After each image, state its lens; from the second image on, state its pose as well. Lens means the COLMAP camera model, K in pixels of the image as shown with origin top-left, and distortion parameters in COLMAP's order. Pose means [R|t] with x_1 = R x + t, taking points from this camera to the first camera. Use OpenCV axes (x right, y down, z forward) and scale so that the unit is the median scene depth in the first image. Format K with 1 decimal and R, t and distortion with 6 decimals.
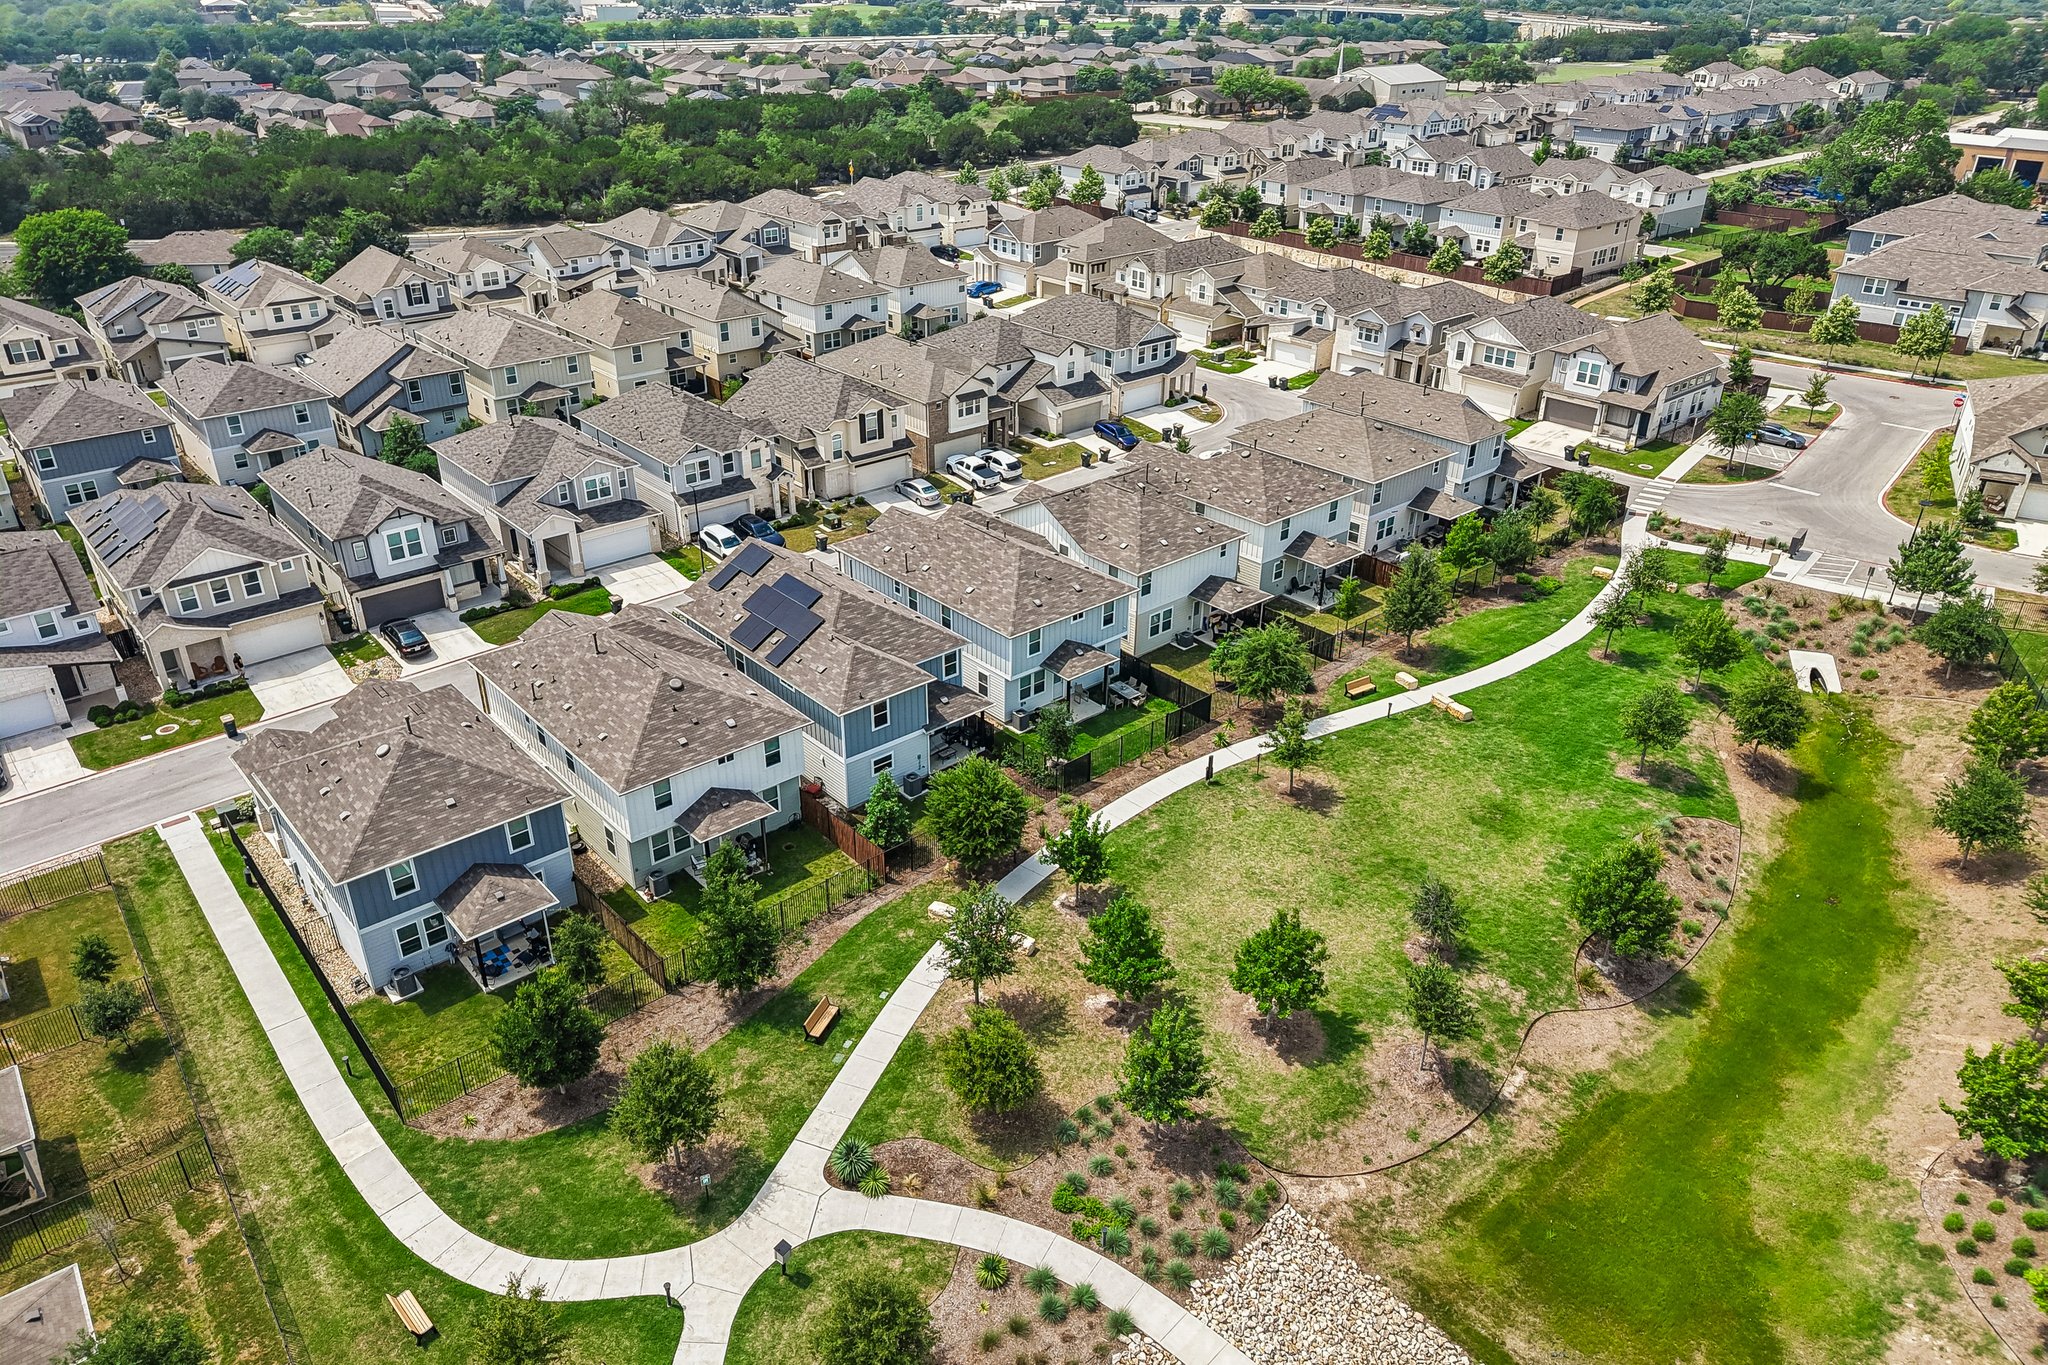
lens RADIAL K [[1363.3, 0, 1024.0], [0, 1363.3, 682.5], [0, 0, 1]] dist [0.023347, -0.024538]
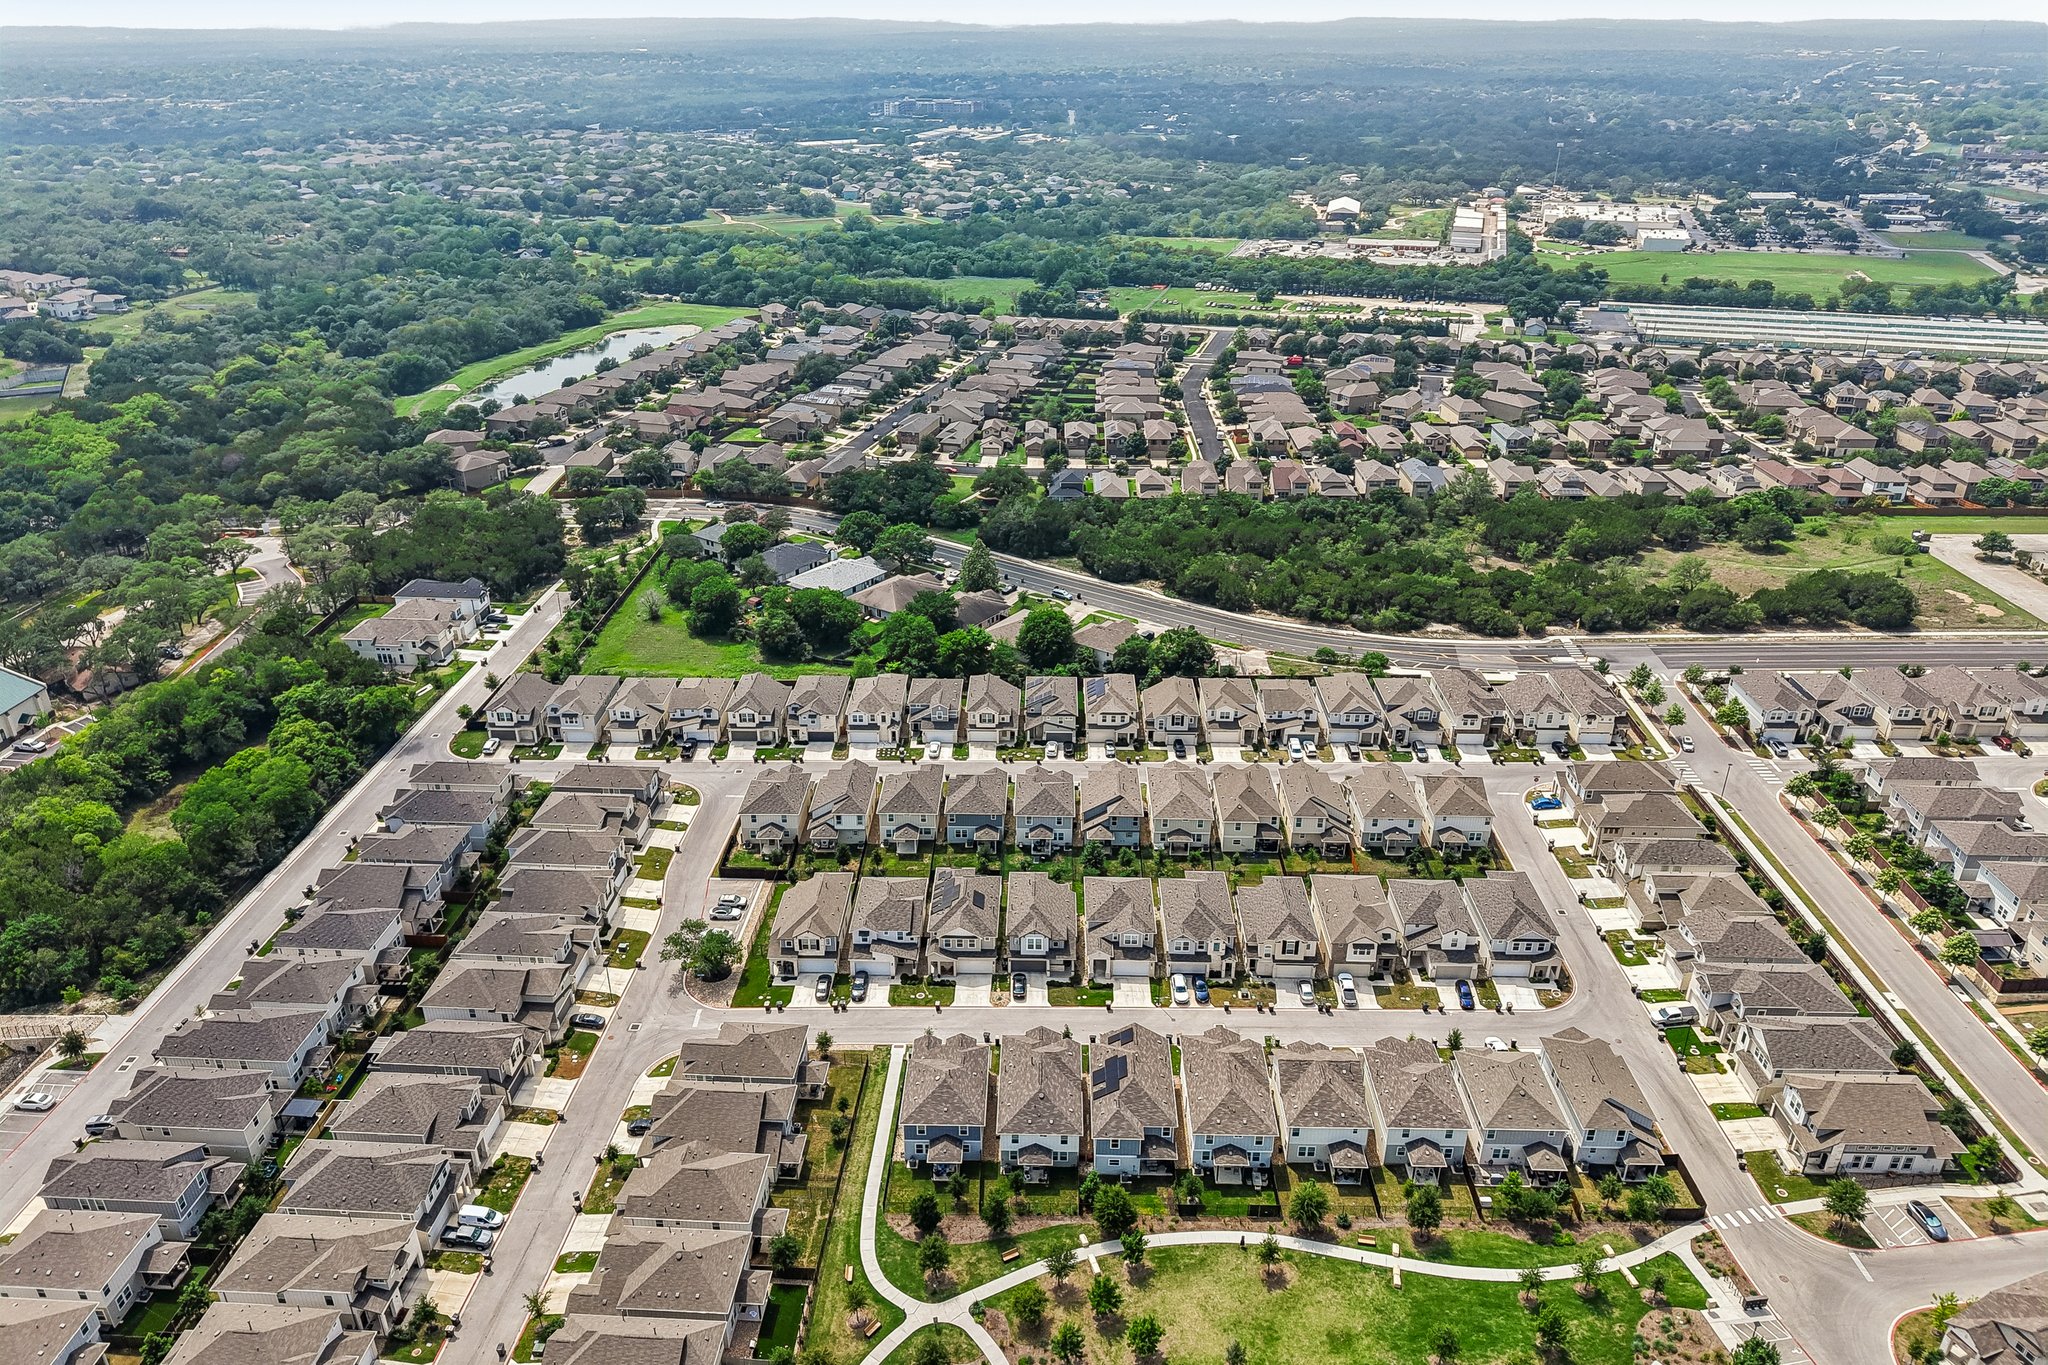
lens RADIAL K [[1359.6, 0, 1024.0], [0, 1359.6, 682.5], [0, 0, 1]] dist [0.020732, -0.022151]
pose [[0.737308, 0.287855, -0.611159, 0.652631], [-0.315307, 0.946725, 0.065517, -0.552347], [0.597460, 0.144397, 0.788791, -0.695596]]
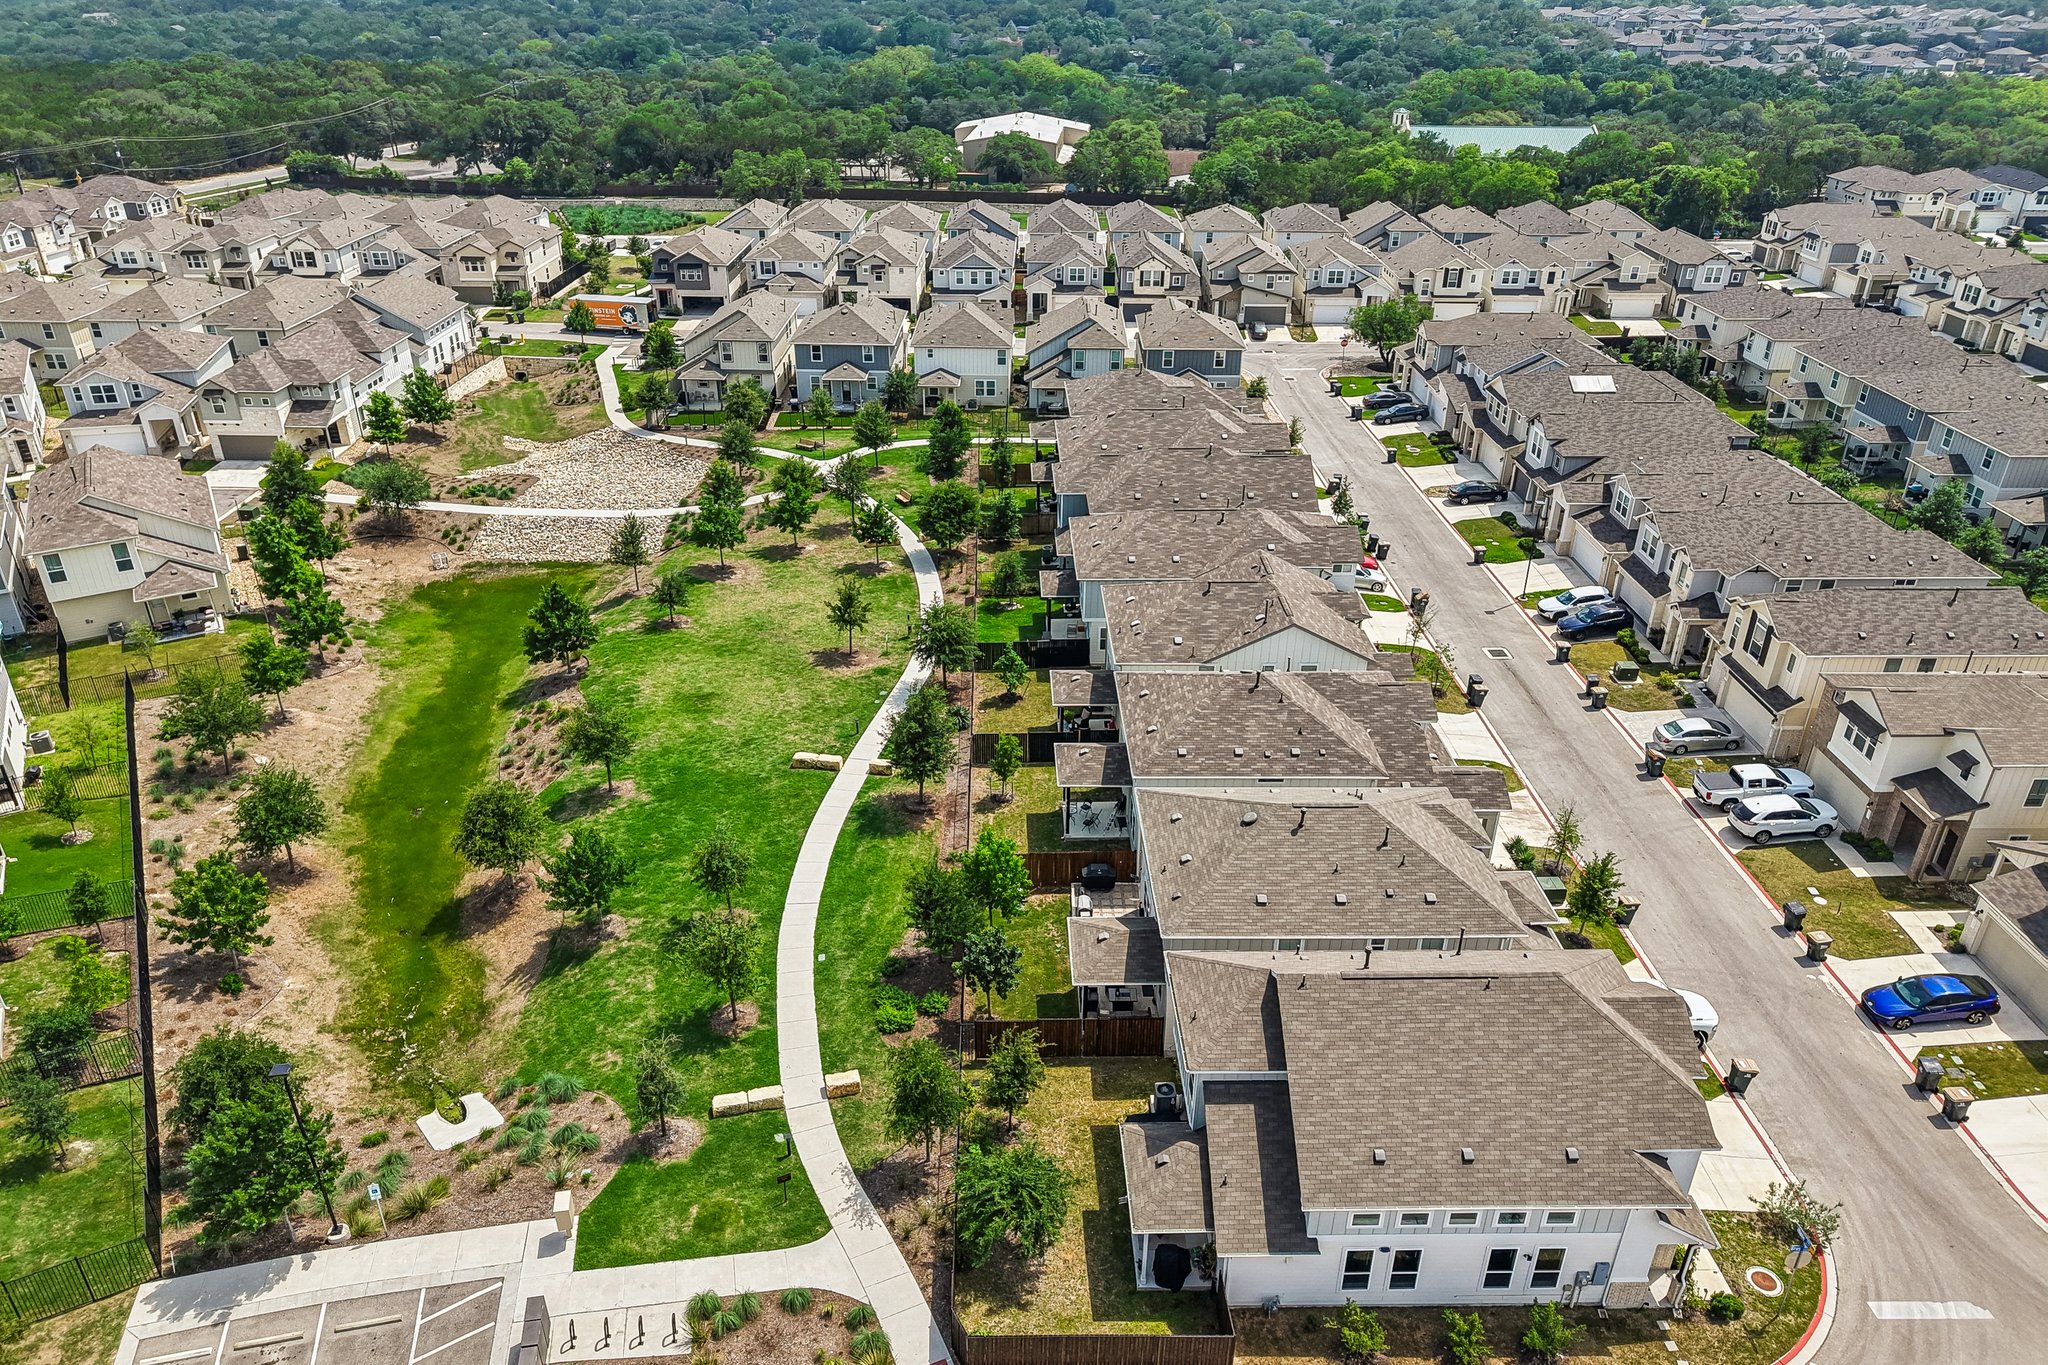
lens RADIAL K [[1363.3, 0, 1024.0], [0, 1363.3, 682.5], [0, 0, 1]] dist [0.023347, -0.024538]
pose [[-0.643929, 0.348337, -0.681188, 0.642784], [-0.369541, 0.637994, 0.675576, -0.534012], [0.669922, 0.686750, -0.282098, 1.017477]]
